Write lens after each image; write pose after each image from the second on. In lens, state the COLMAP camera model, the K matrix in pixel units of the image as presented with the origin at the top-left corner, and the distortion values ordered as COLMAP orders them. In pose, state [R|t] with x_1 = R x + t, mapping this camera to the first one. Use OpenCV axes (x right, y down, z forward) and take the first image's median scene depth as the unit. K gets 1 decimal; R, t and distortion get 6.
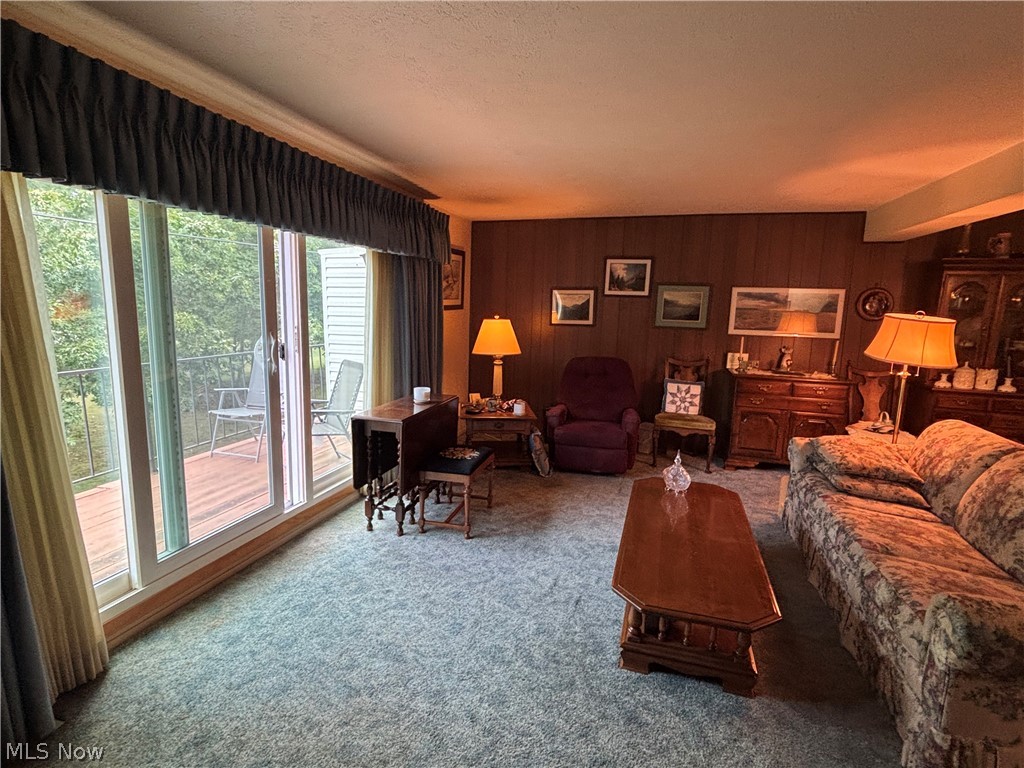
lens RADIAL K [[513.8, 0, 512.0], [0, 513.8, 384.0], [0, 0, 1]] dist [-0.001173, 0.000511]
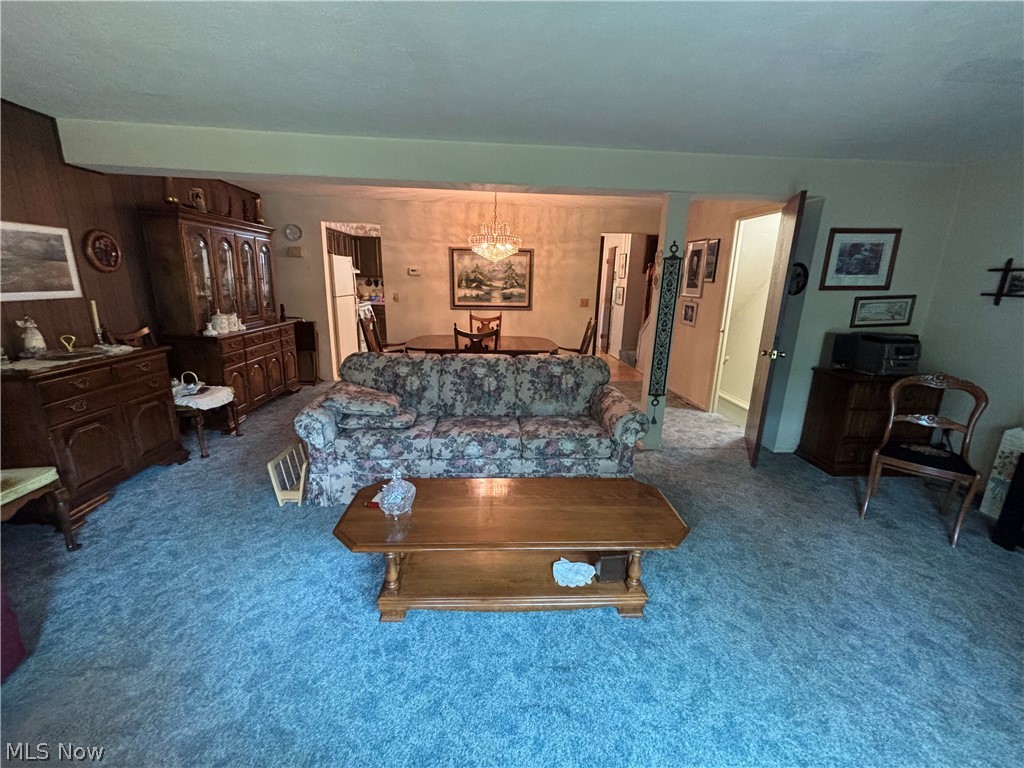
lens RADIAL K [[413.3, 0, 515.9], [0, 413.3, 390.7], [0, 0, 1]] dist [-0.000728, -0.000070]
pose [[-0.335629, -0.277648, 0.900147, -0.280871], [0.113103, 0.936785, 0.331121, -0.165066], [-0.935179, 0.212943, -0.283010, 1.114852]]
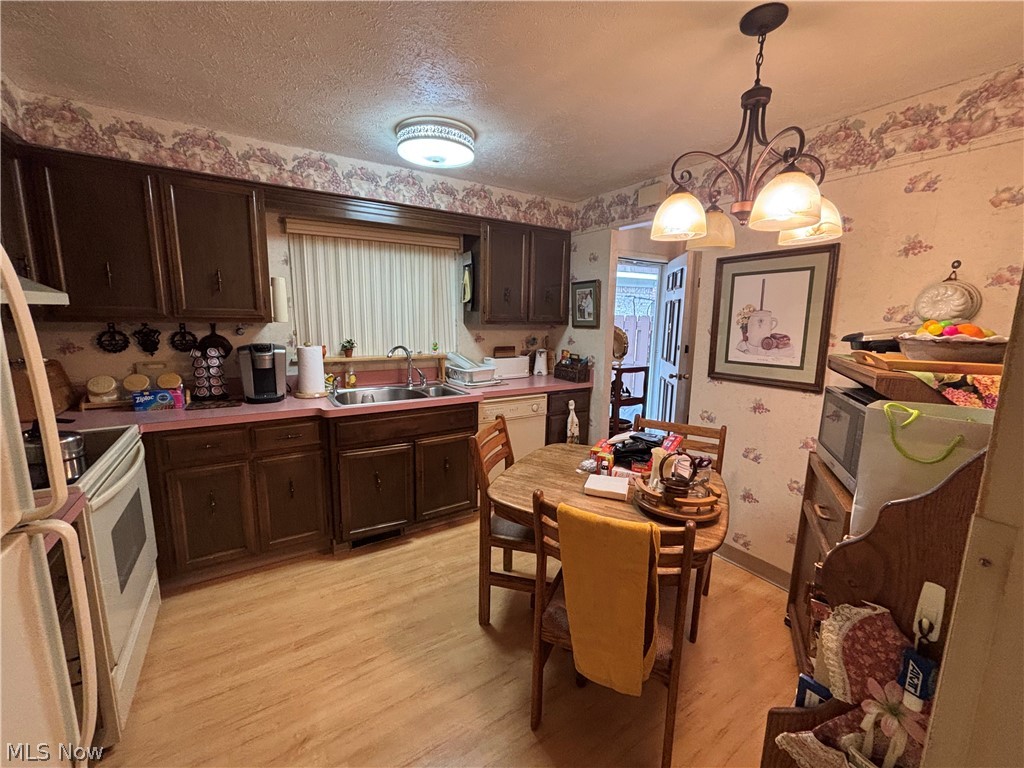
lens RADIAL K [[413.1, 0, 509.1], [0, 413.1, 380.7], [0, 0, 1]] dist [-0.001128, 0.000087]
pose [[-0.751889, -0.129413, 0.646464, 1.879121], [0.076507, 0.956794, 0.280520, -0.117199], [-0.654836, 0.260379, -0.709502, 1.178609]]
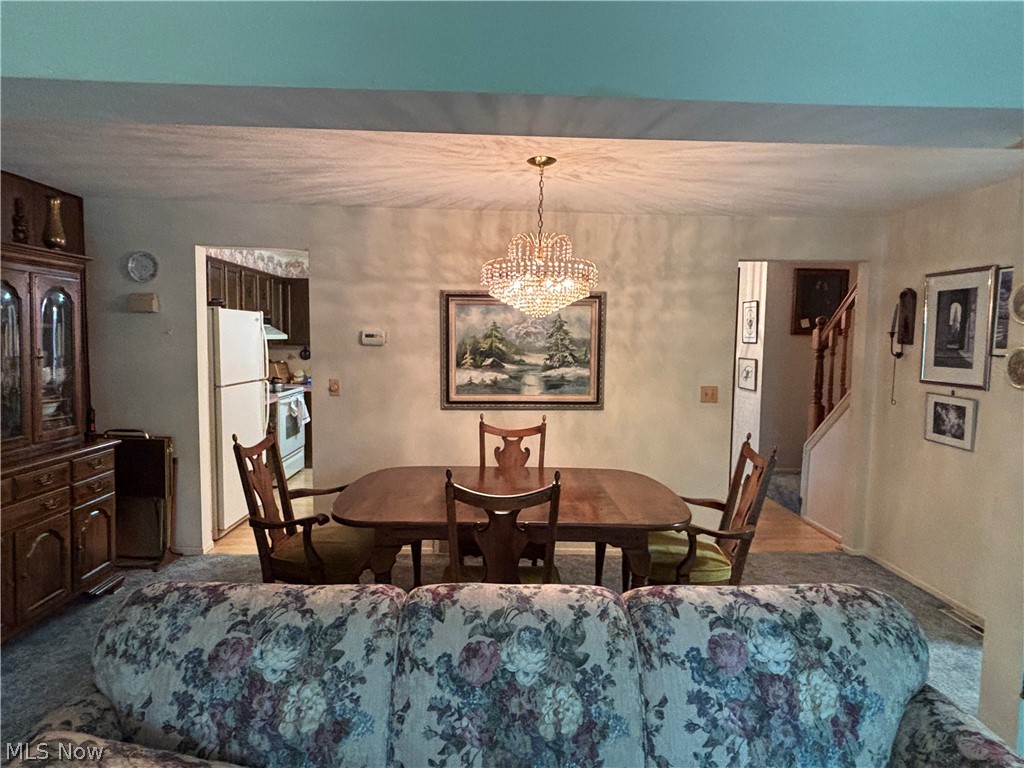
lens RADIAL K [[577.0, 0, 512.0], [0, 577.0, 384.0], [0, 0, 1]] dist [-0.039575, -0.000952]
pose [[-0.300575, -0.103238, 0.948154, 0.400313], [0.125089, 0.981270, 0.146499, -0.150446], [-0.945520, 0.162638, -0.282031, 0.974516]]
